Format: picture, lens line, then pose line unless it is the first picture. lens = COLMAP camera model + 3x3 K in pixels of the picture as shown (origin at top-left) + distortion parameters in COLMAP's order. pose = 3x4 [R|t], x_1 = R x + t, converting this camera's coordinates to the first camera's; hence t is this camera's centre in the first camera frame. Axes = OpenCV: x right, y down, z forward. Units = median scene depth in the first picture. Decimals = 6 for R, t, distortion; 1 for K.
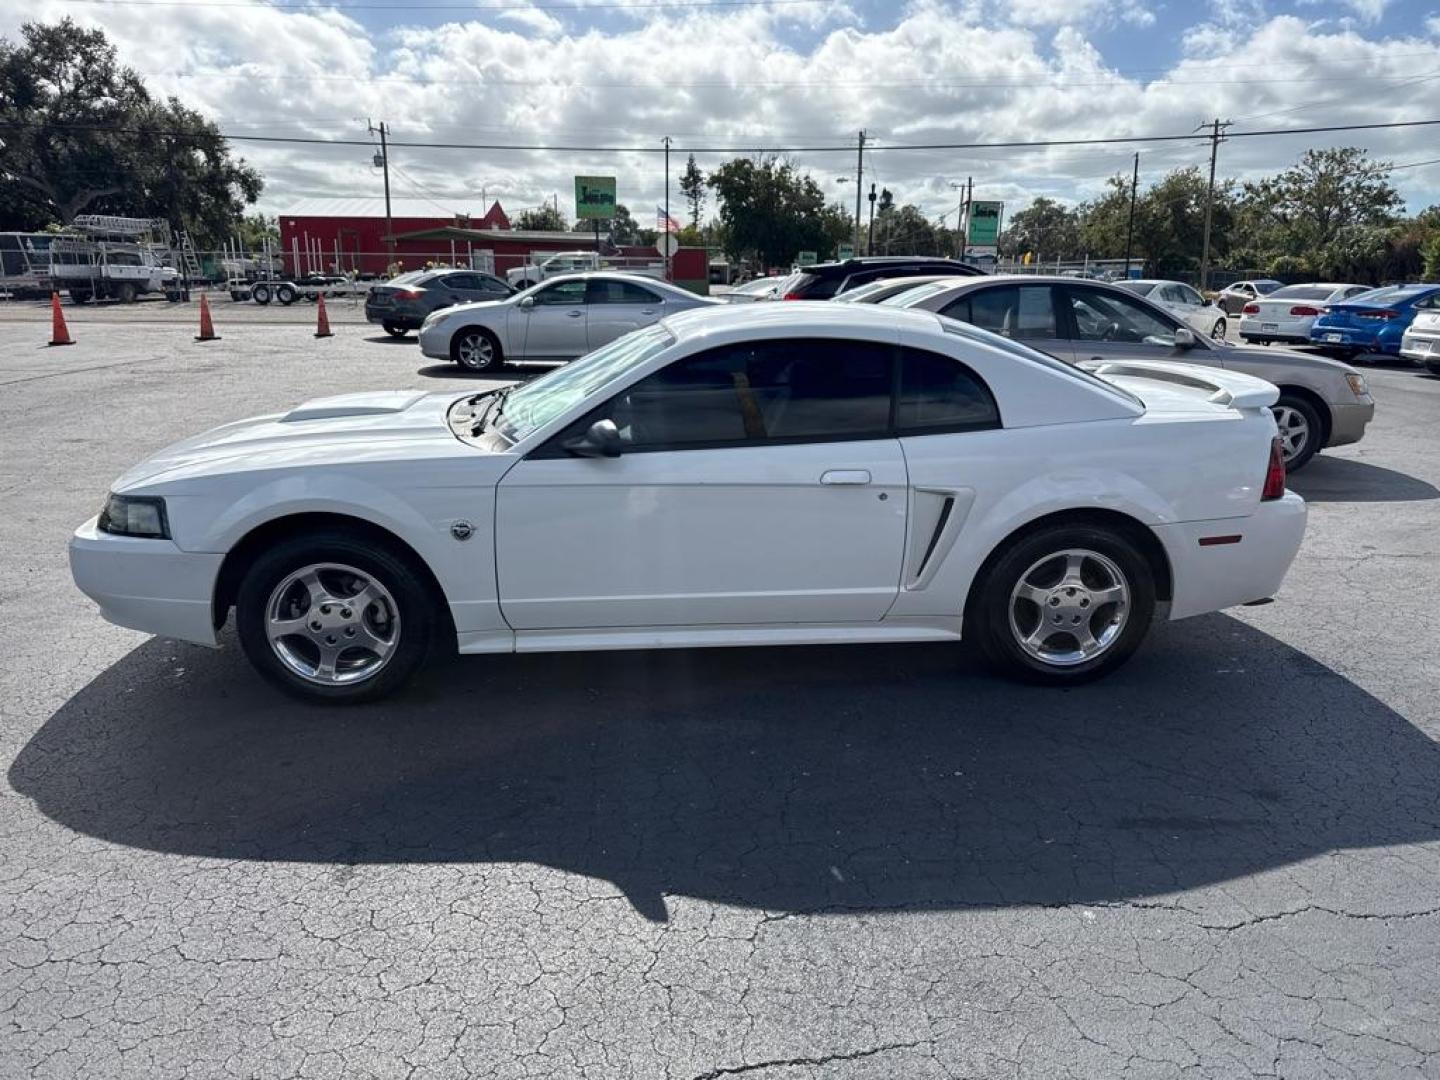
lens RADIAL K [[1022.4, 0, 740.8], [0, 1022.4, 542.9], [0, 0, 1]] dist [0.017390, -0.017251]
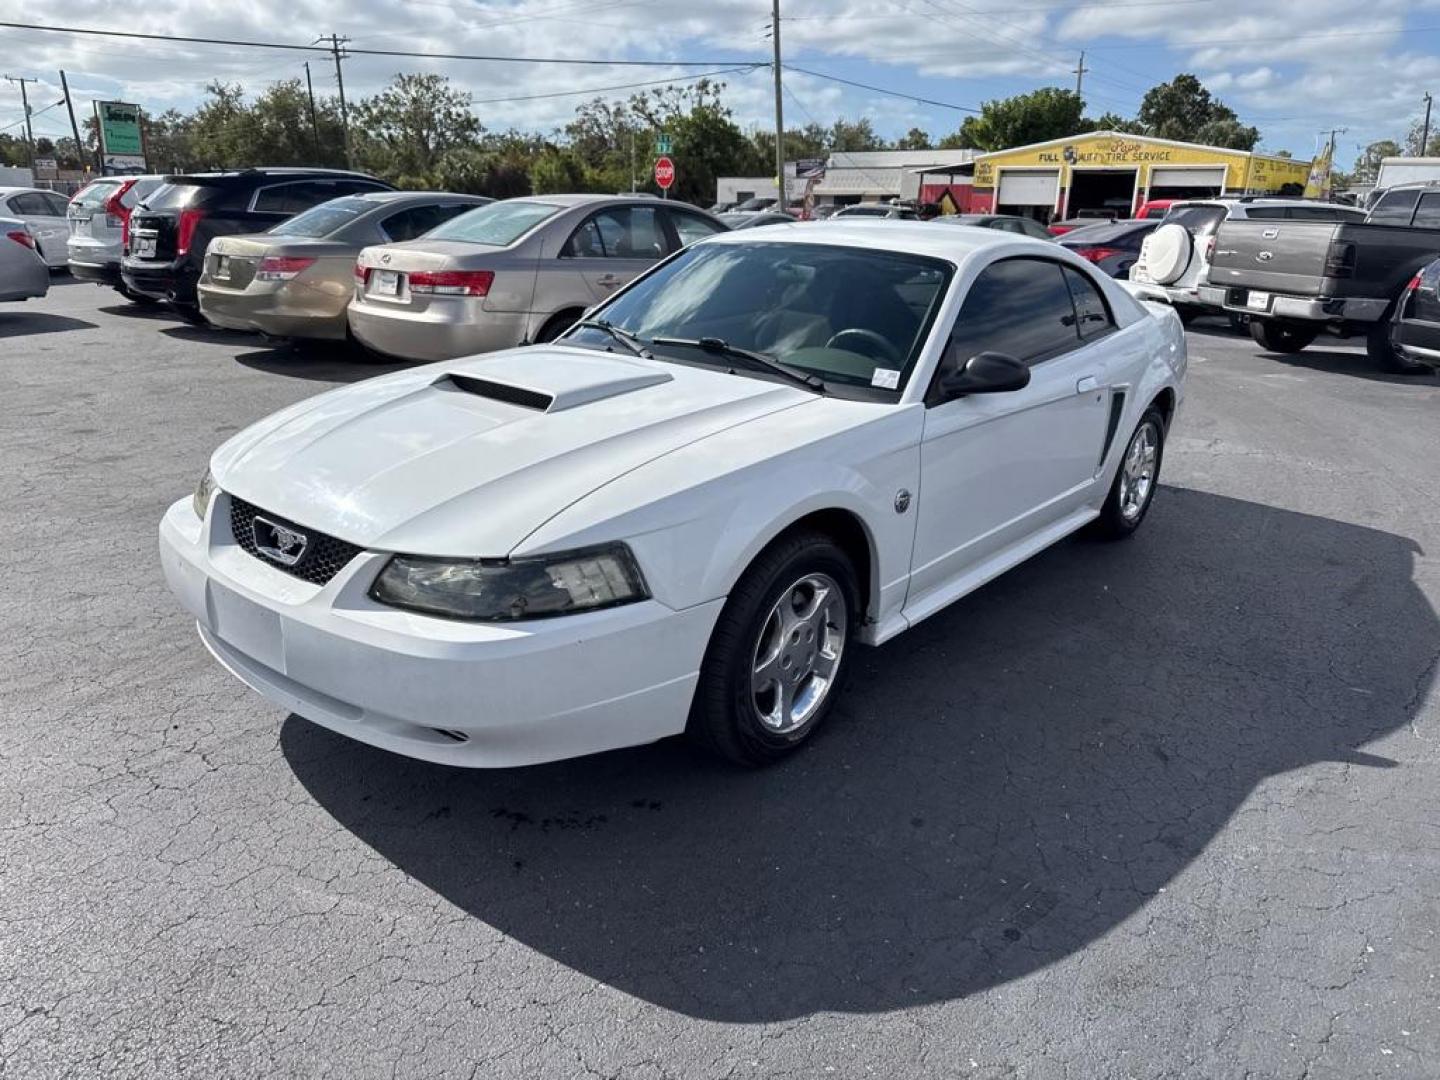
lens RADIAL K [[1022.4, 0, 740.8], [0, 1022.4, 542.9], [0, 0, 1]] dist [0.017390, -0.017251]
pose [[0.690423, -0.222796, 0.688243, -0.053051], [0.172231, 0.974660, 0.142738, -0.006725], [-0.702605, 0.019987, 0.711300, 0.027383]]
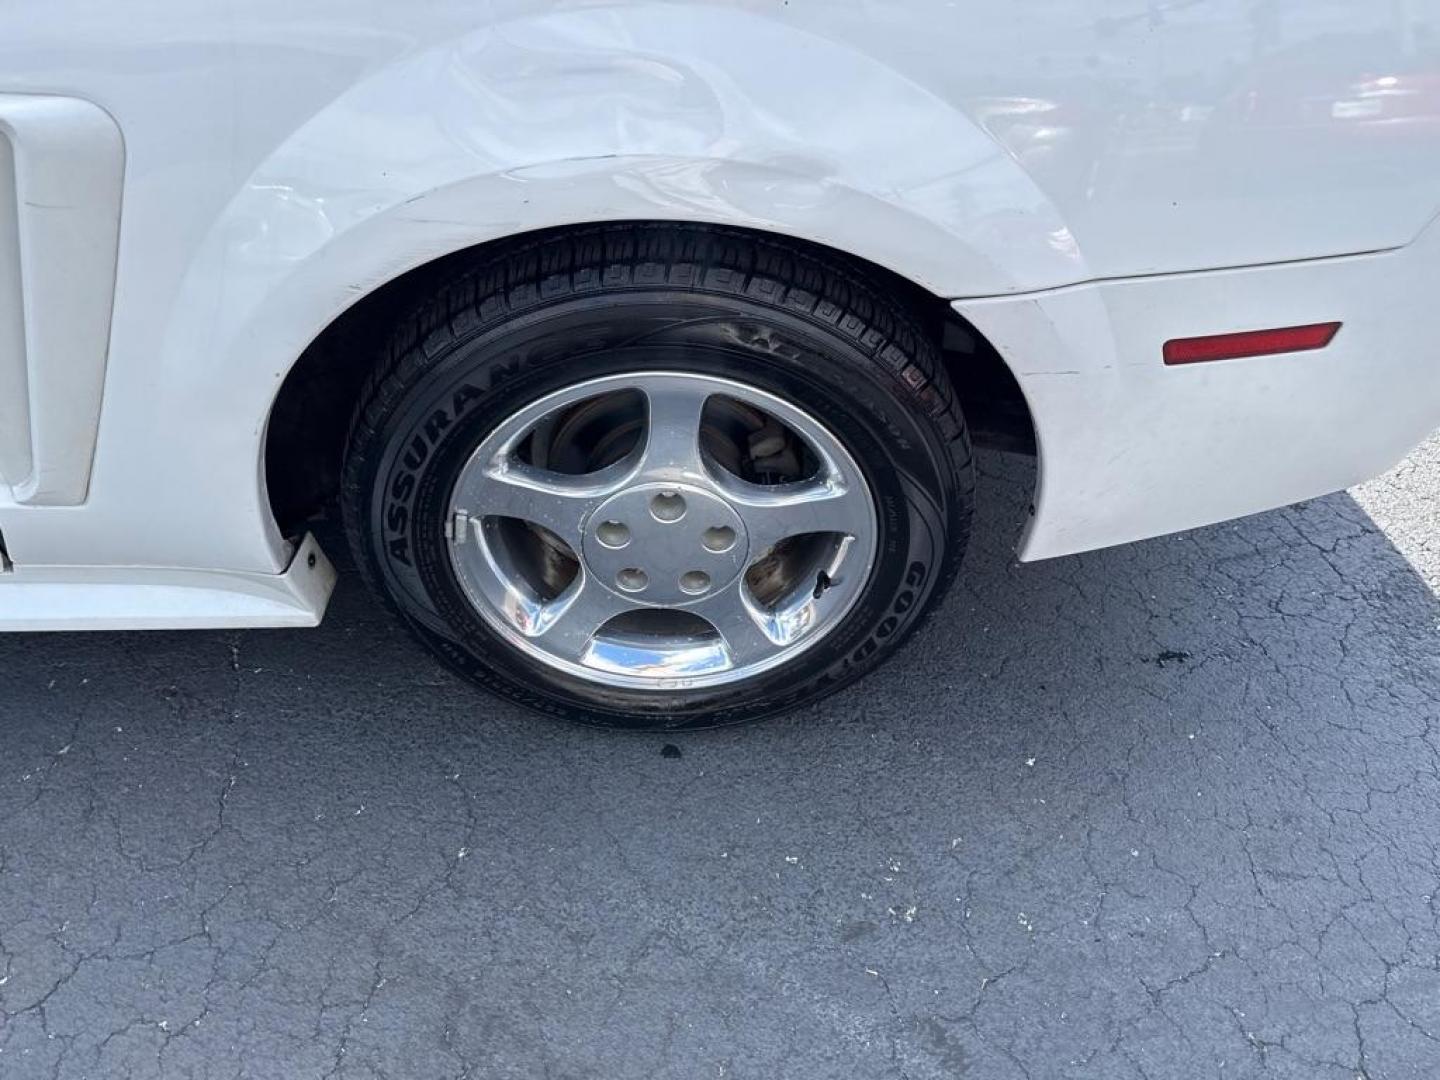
lens RADIAL K [[1007.8, 0, 721.4], [0, 1007.8, 575.3], [0, 0, 1]] dist [0.007732, -0.007756]
pose [[0.998500, 0.045950, -0.029758, 0.020687], [-0.026795, 0.884237, 0.466270, -0.003933], [0.047738, -0.464773, 0.884142, 0.044331]]
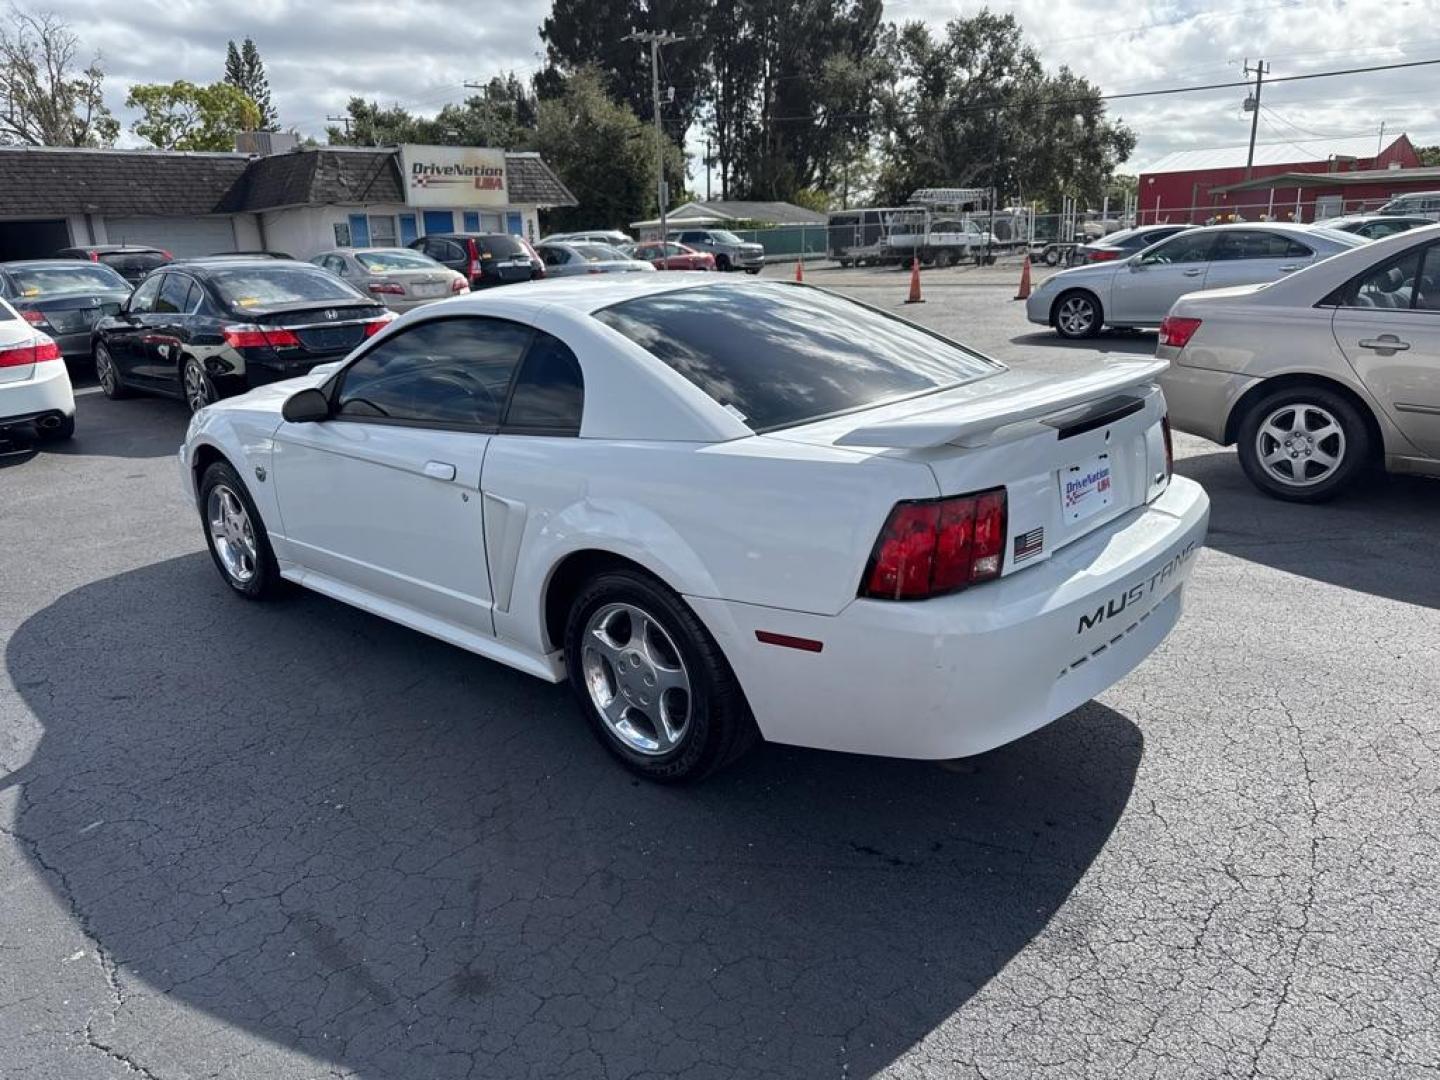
lens RADIAL K [[1007.8, 0, 721.4], [0, 1007.8, 575.3], [0, 0, 1]] dist [0.007732, -0.007756]
pose [[0.678478, 0.198787, -0.707214, 0.052708], [-0.147537, 0.979950, 0.133907, -0.007385], [0.719653, 0.013488, 0.694203, 0.031179]]
